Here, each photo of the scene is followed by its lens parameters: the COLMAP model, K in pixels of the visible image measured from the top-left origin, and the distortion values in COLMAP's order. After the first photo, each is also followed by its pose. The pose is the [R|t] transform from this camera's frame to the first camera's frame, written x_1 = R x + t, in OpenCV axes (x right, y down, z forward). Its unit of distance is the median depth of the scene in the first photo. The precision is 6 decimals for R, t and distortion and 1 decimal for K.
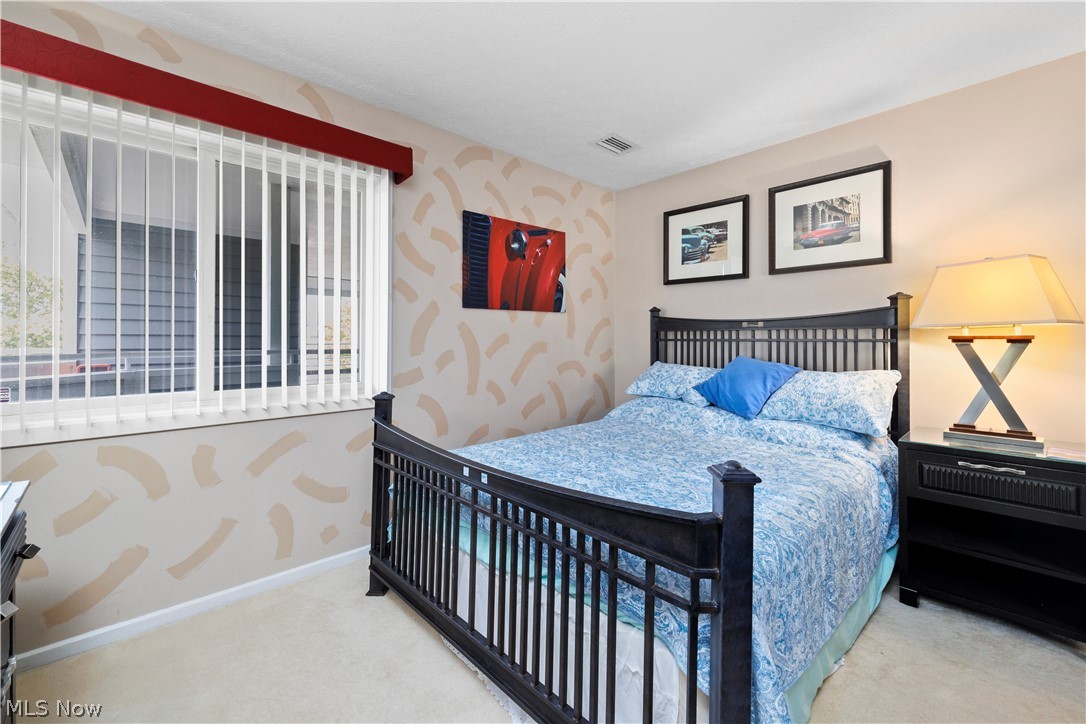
lens RADIAL K [[451.6, 0, 540.3], [0, 451.6, 338.1], [0, 0, 1]] dist [0.000255, -0.000077]
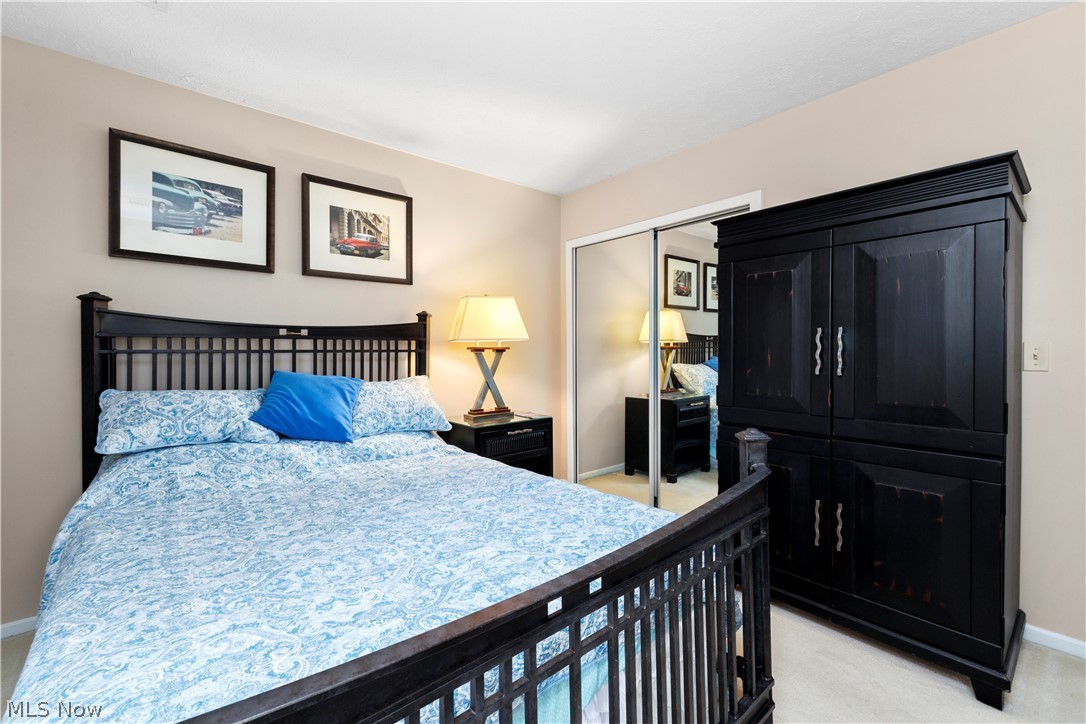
lens RADIAL K [[461.5, 0, 549.4], [0, 461.5, 357.5], [0, 0, 1]] dist [-0.000999, -0.000143]
pose [[0.026622, -0.018731, 0.999470, -0.382971], [-0.000386, 0.999824, 0.018748, 0.000294], [-0.999646, -0.000884, 0.026610, 0.550172]]
